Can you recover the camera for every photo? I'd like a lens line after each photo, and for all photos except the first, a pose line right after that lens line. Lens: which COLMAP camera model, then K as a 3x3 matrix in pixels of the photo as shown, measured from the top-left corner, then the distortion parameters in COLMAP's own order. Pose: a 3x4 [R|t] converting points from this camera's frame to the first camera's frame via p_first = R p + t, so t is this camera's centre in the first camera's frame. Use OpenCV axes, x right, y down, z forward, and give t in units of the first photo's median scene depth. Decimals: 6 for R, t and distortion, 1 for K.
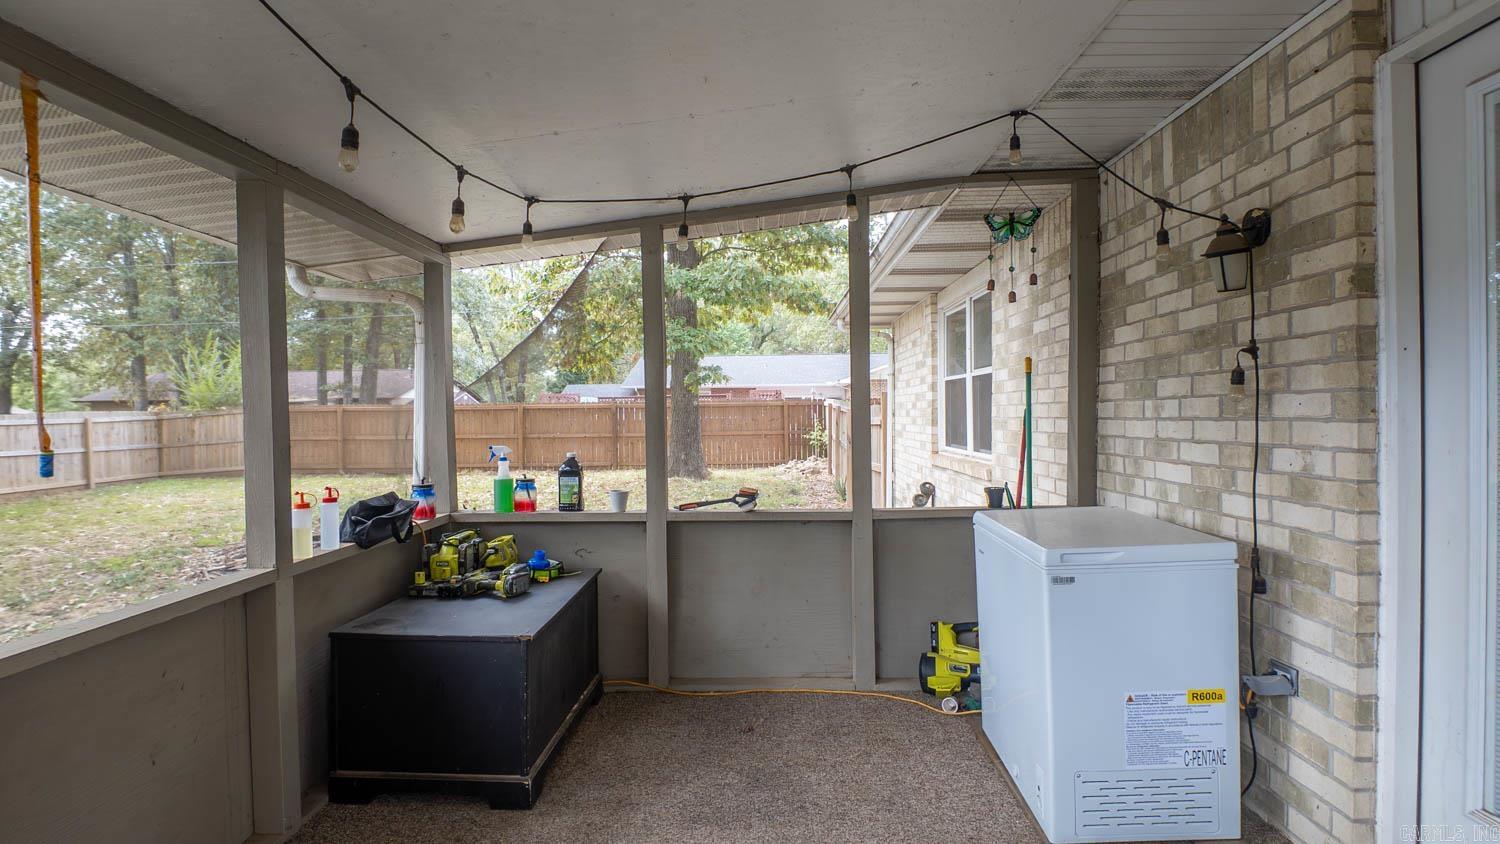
lens RADIAL K [[777.7, 0, 753.5], [0, 777.7, 426.3], [0, 0, 1]] dist [-0.024680, 0.000351]
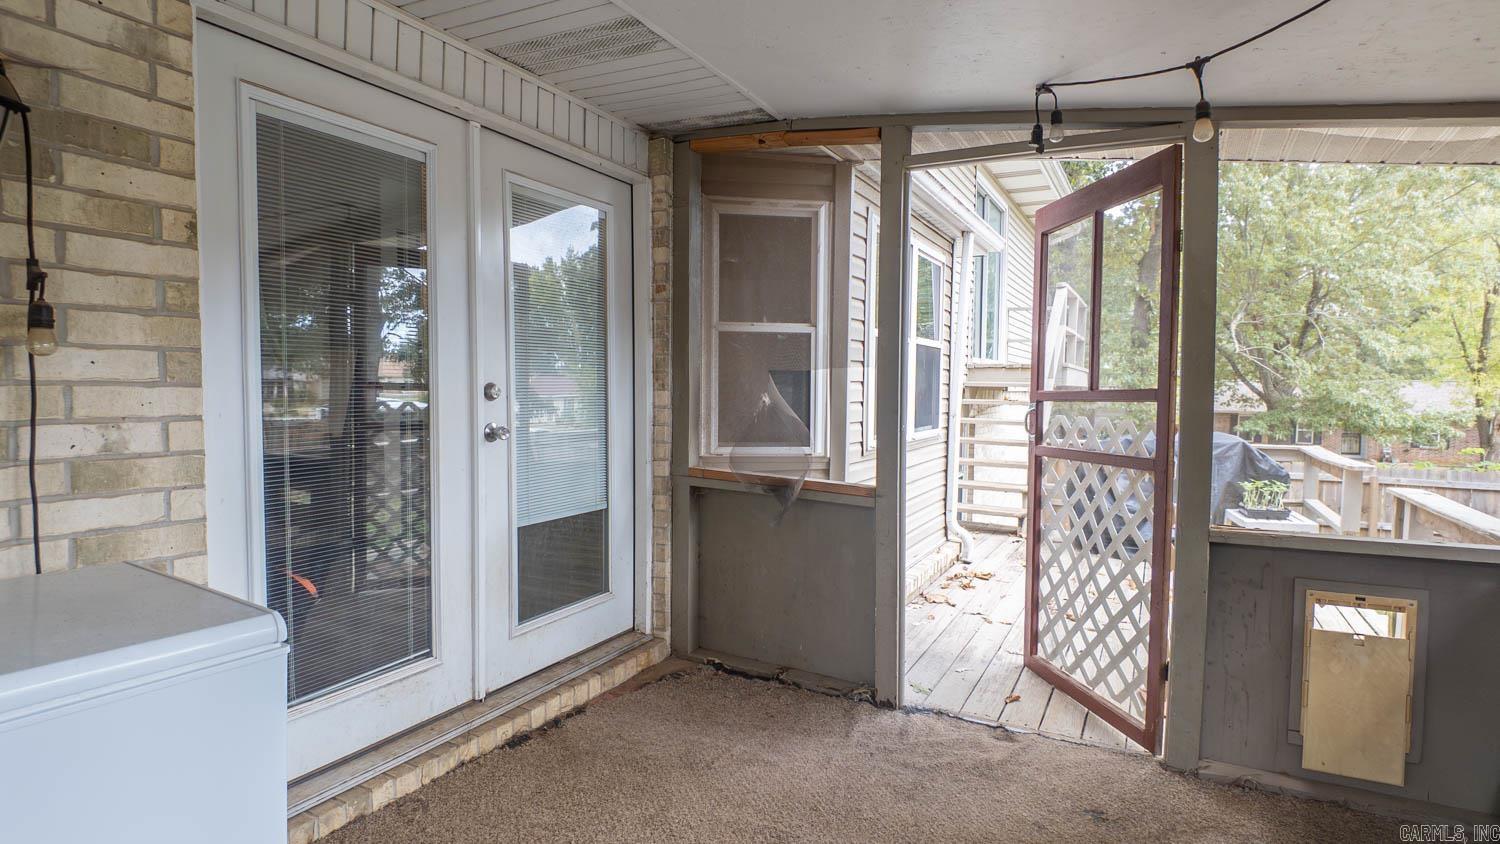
lens RADIAL K [[777.7, 0, 753.5], [0, 777.7, 426.3], [0, 0, 1]] dist [-0.024680, 0.000351]
pose [[-0.895694, -0.018037, 0.444305, -0.192598], [0.007509, 0.998421, 0.055670, -0.003965], [-0.444608, 0.053200, -0.894144, 1.430905]]
